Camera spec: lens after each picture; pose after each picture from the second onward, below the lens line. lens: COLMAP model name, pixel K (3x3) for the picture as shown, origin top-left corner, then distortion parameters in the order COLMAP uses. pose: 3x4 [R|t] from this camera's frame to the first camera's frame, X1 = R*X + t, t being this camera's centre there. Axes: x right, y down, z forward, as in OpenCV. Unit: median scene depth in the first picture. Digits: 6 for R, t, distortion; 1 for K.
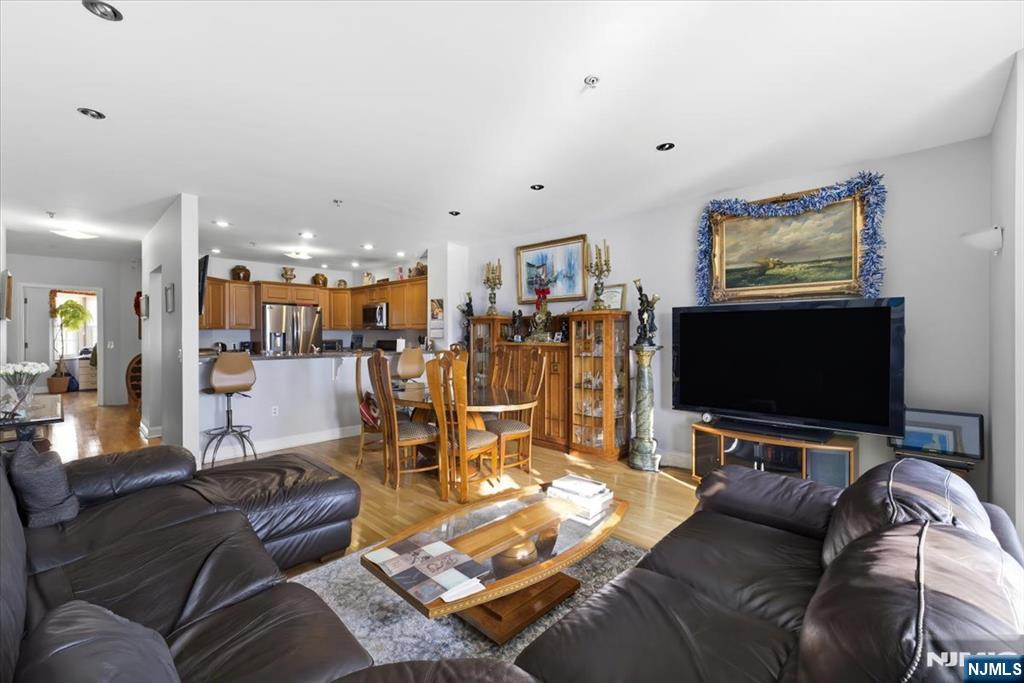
lens RADIAL K [[440.8, 0, 512.0], [0, 440.8, 341.5], [0, 0, 1]] dist [0.002030, 0.000052]
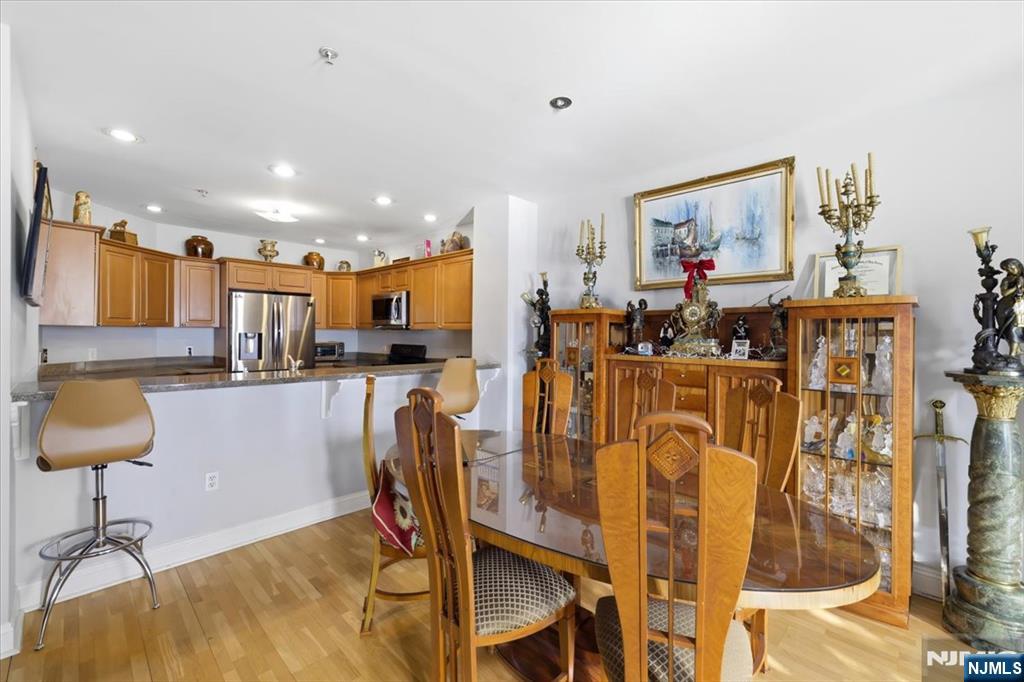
lens RADIAL K [[440.8, 0, 512.0], [0, 440.8, 341.0], [0, 0, 1]] dist [0.002030, 0.000052]
pose [[0.999887, 0.009916, -0.011299, -0.133766], [-0.009900, 0.999950, 0.001463, -0.014156], [0.011312, -0.001351, 0.999935, 0.372026]]
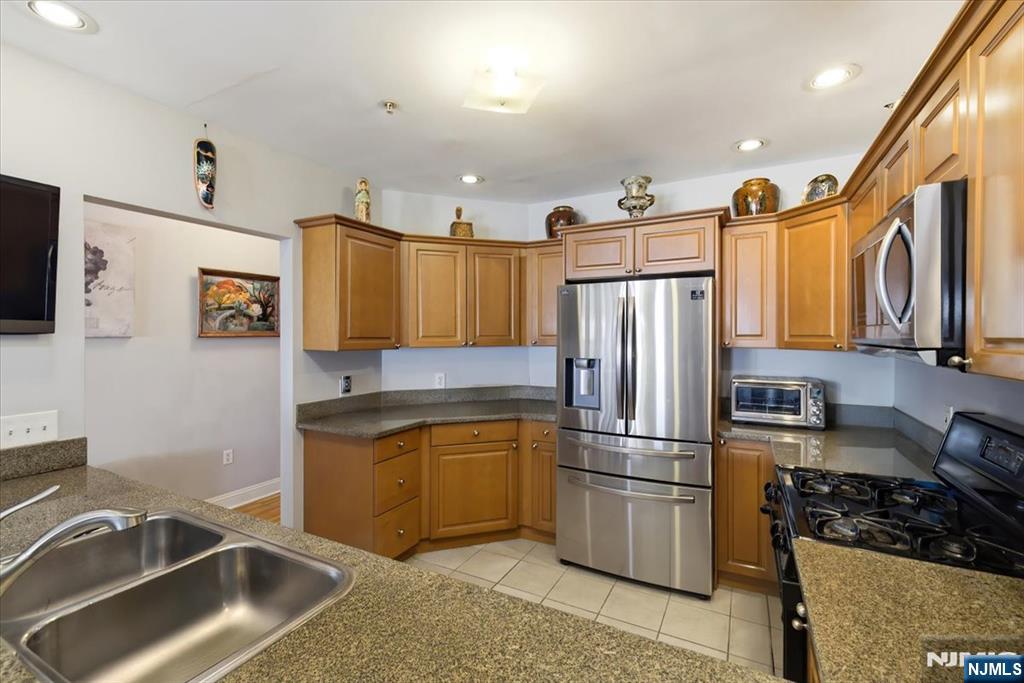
lens RADIAL K [[440.8, 0, 512.0], [0, 440.8, 341.5], [0, 0, 1]] dist [0.002030, 0.000052]
pose [[0.275121, 0.017714, -0.961246, -0.226654], [-0.009124, 0.999833, 0.015814, -0.046945], [0.961366, 0.004420, 0.275237, 1.007313]]
